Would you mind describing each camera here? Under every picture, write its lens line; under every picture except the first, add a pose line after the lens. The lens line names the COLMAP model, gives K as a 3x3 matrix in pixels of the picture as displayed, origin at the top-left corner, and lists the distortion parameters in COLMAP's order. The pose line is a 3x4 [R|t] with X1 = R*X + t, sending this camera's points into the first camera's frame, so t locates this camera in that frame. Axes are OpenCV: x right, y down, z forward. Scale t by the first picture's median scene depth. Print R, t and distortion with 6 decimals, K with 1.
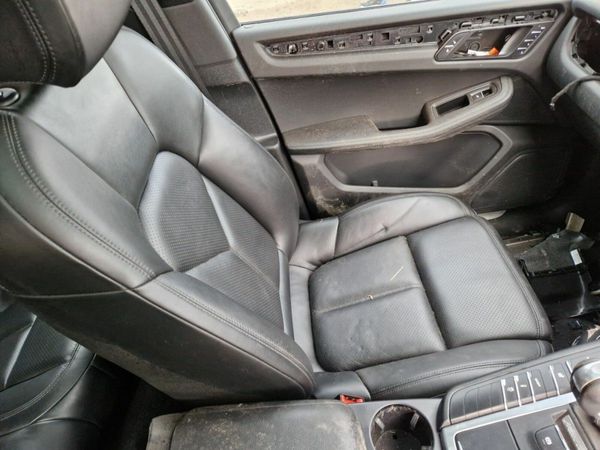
lens RADIAL K [[401.6, 0, 302.5], [0, 401.6, 228.7], [0, 0, 1]] dist [0.058374, -0.043690]
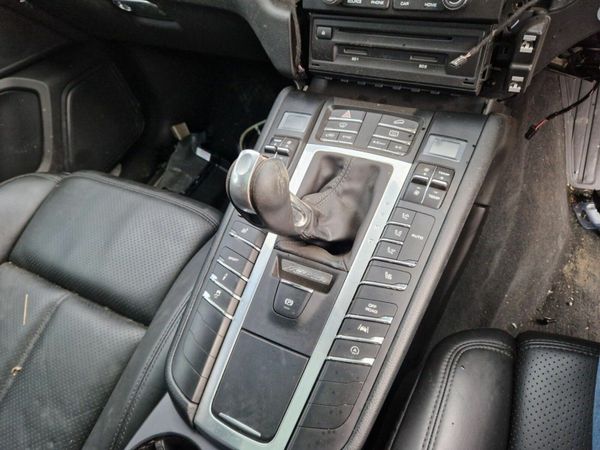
lens RADIAL K [[401.6, 0, 294.0], [0, 401.6, 230.4], [0, 0, 1]] dist [0.058374, -0.043690]
pose [[0.522339, -0.635237, 0.568891, 0.173452], [0.661606, 0.722792, 0.199620, 0.176729], [-0.537996, 0.272112, 0.797819, 0.244570]]
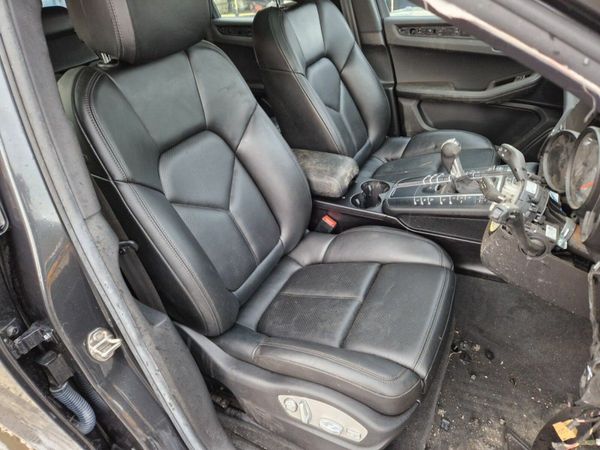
lens RADIAL K [[401.6, 0, 299.6], [0, 401.6, 228.2], [0, 0, 1]] dist [0.058374, -0.043690]
pose [[0.859288, 0.319745, -0.399233, 0.549072], [-0.360831, 0.932146, -0.030079, 0.618327], [0.362525, 0.169902, 0.916356, -0.712743]]
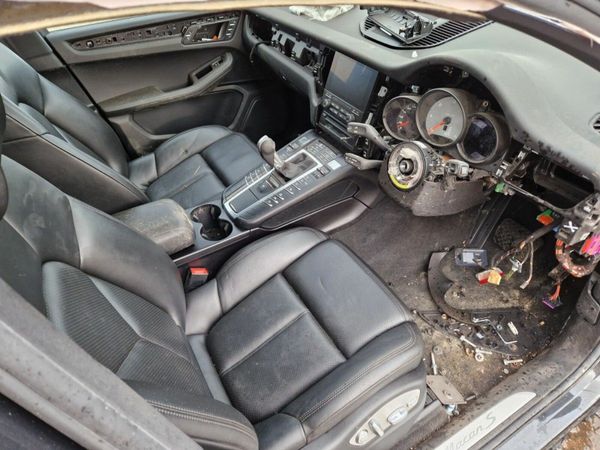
lens RADIAL K [[401.6, 0, 298.7], [0, 401.6, 224.1], [0, 0, 1]] dist [0.058374, -0.043690]
pose [[0.896037, -0.251420, 0.365930, -0.054022], [0.282702, 0.958619, -0.033602, 0.507975], [-0.342339, 0.133558, 0.930035, -0.660892]]
